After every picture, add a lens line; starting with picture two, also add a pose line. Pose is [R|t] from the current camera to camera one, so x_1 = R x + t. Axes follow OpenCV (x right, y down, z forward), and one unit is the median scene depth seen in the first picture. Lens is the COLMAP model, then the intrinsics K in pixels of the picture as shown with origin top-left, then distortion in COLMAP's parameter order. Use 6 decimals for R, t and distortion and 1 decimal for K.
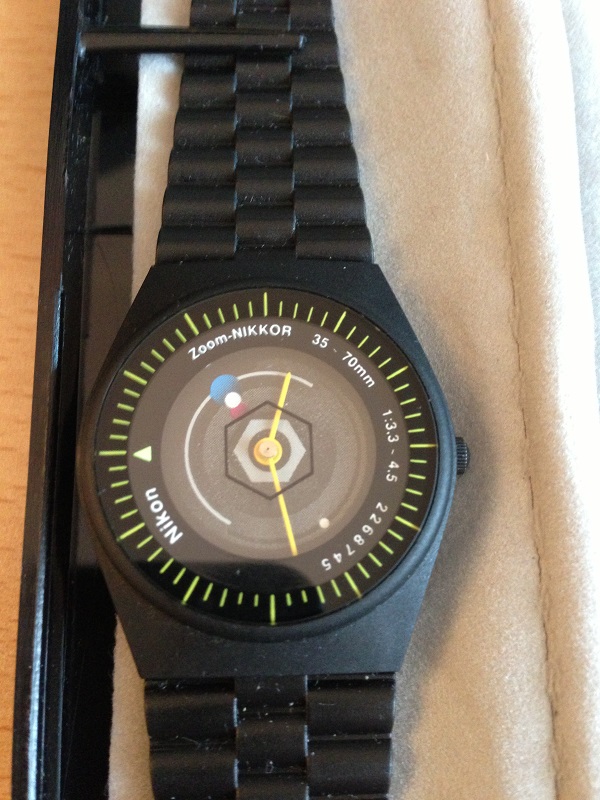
lens RADIAL K [[771.7, 0, 300.0], [0, 771.7, 400.0], [0, 0, 1]] dist [0.020563, 0.001251]
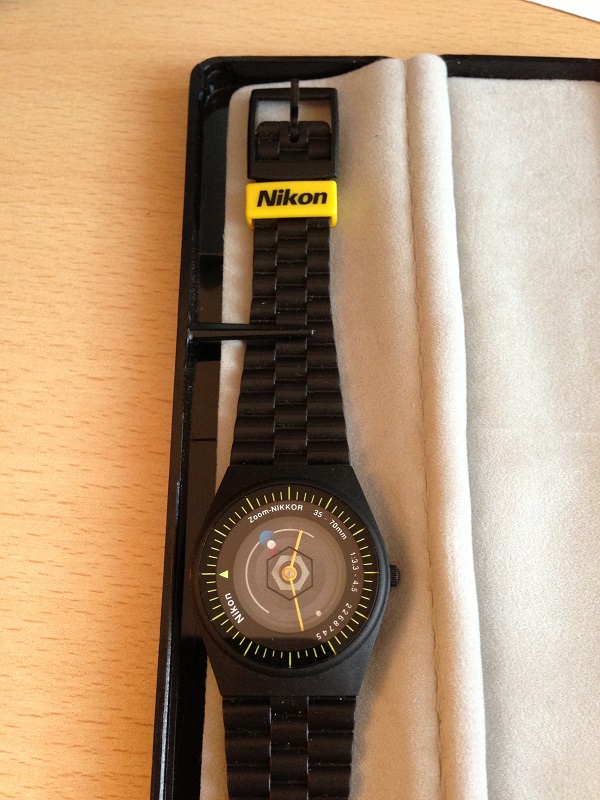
lens RADIAL K [[763.1, 0, 300.0], [0, 763.1, 400.0], [0, 0, 1]] dist [0.079208, 0.006985]
pose [[0.998596, 0.006996, -0.052516, 0.080312], [-0.009926, 0.998396, -0.055740, -0.253994], [0.052042, 0.056183, 0.997063, -0.895574]]
